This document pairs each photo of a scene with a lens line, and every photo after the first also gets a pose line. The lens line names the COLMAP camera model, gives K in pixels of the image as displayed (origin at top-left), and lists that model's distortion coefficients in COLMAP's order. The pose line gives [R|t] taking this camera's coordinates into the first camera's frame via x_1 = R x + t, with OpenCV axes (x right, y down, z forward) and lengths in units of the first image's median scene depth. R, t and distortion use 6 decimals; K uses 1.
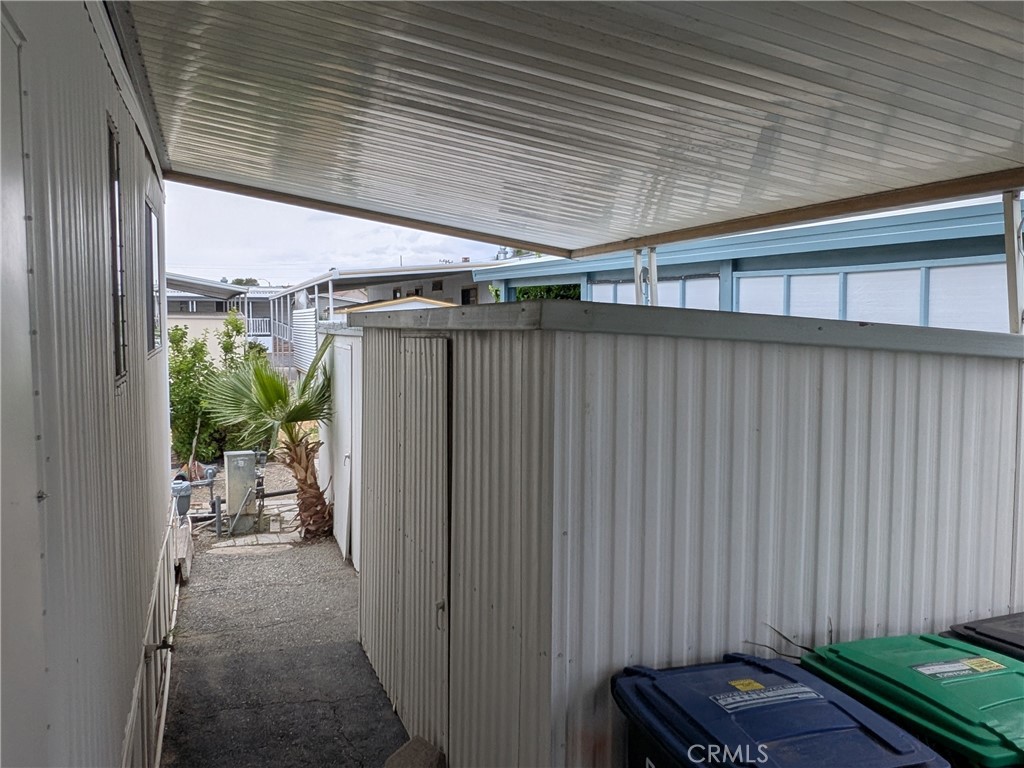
lens RADIAL K [[661.8, 0, 510.7], [0, 661.8, 380.4], [0, 0, 1]] dist [0.008682, -0.003417]
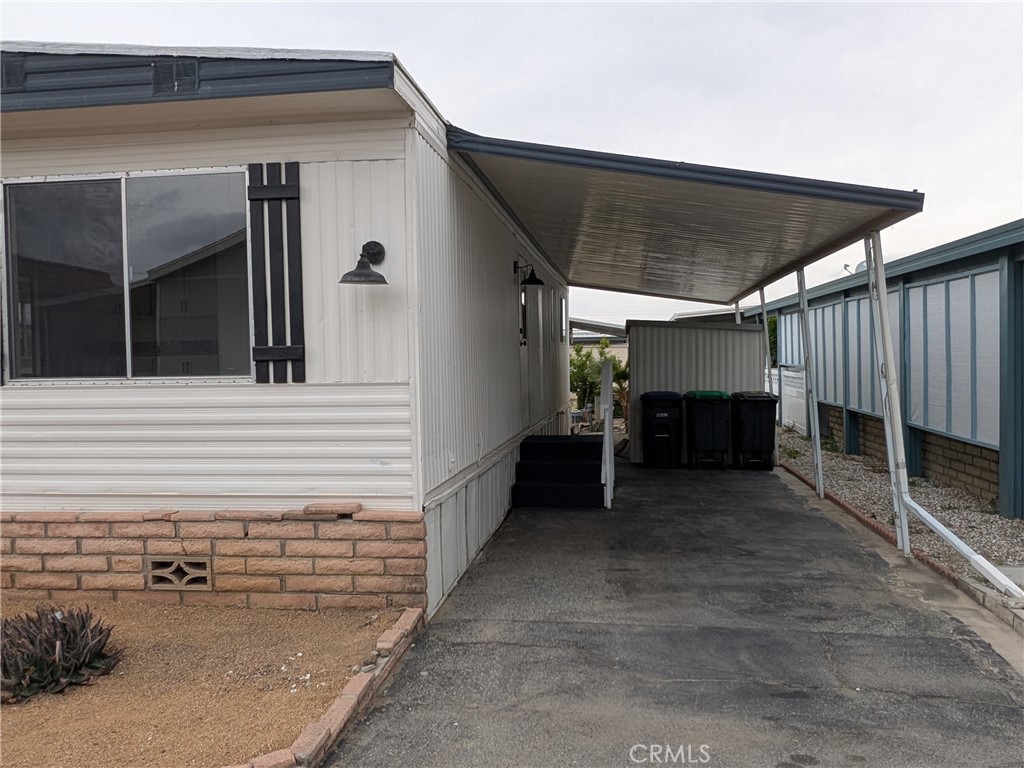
lens RADIAL K [[870.8, 0, 507.9], [0, 870.8, 379.4], [0, 0, 1]] dist [0.008609, -0.011154]
pose [[0.847090, -0.028469, -0.530686, 0.891270], [-0.008785, 0.997678, -0.067545, 0.249800], [0.531377, 0.061879, 0.844873, -1.632917]]
